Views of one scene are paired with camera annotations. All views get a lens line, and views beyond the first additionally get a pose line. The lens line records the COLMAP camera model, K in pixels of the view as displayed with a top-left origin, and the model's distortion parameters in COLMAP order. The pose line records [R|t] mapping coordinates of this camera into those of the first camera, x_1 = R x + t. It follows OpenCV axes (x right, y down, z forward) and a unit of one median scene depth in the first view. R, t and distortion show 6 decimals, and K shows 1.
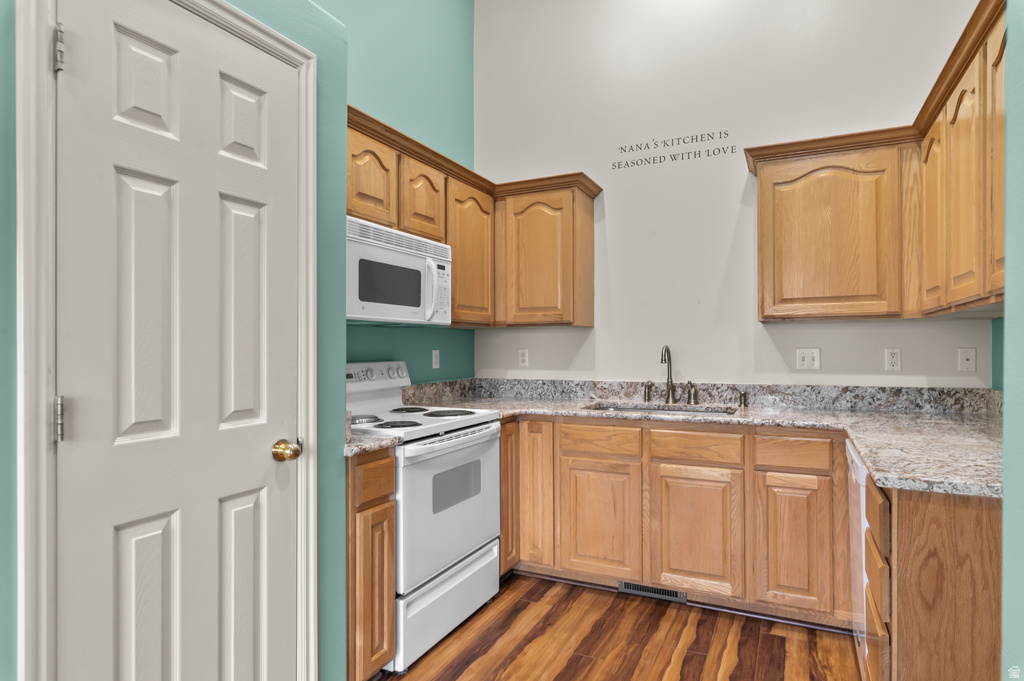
lens RADIAL K [[576.5, 0, 513.6], [0, 576.5, 344.9], [0, 0, 1]] dist [0.006892, 0.000871]
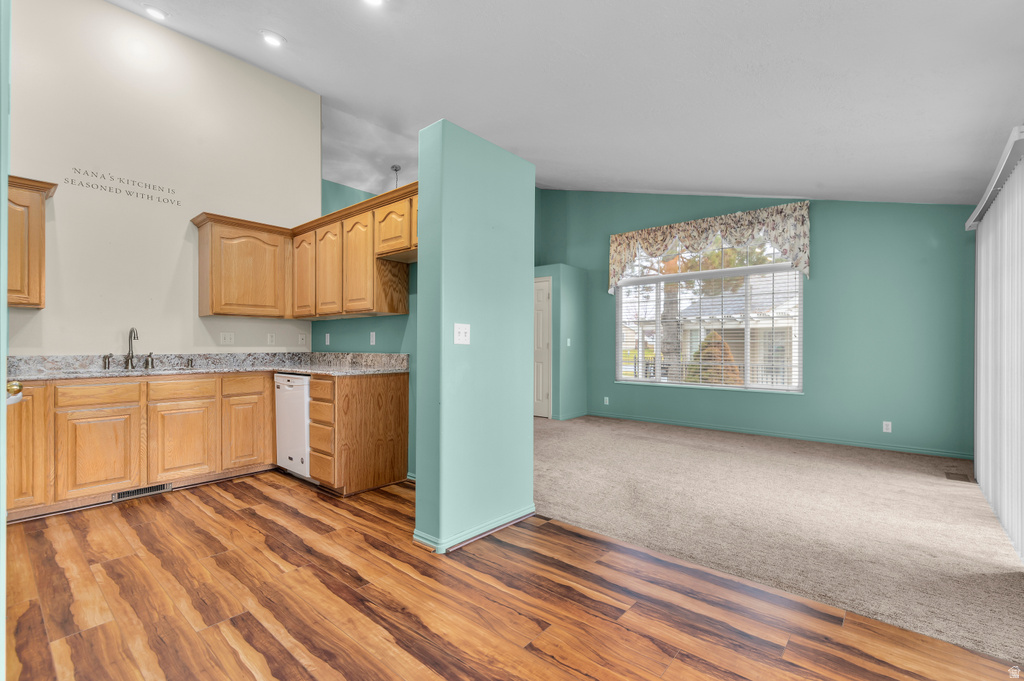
lens RADIAL K [[455.6, 0, 527.4], [0, 455.6, 351.6], [0, 0, 1]] dist [-0.001221, -0.000436]
pose [[0.241930, -0.005259, 0.970279, -0.661098], [-0.004222, 0.999970, 0.006472, 0.055004], [-0.970285, -0.005662, 0.241900, -0.237617]]
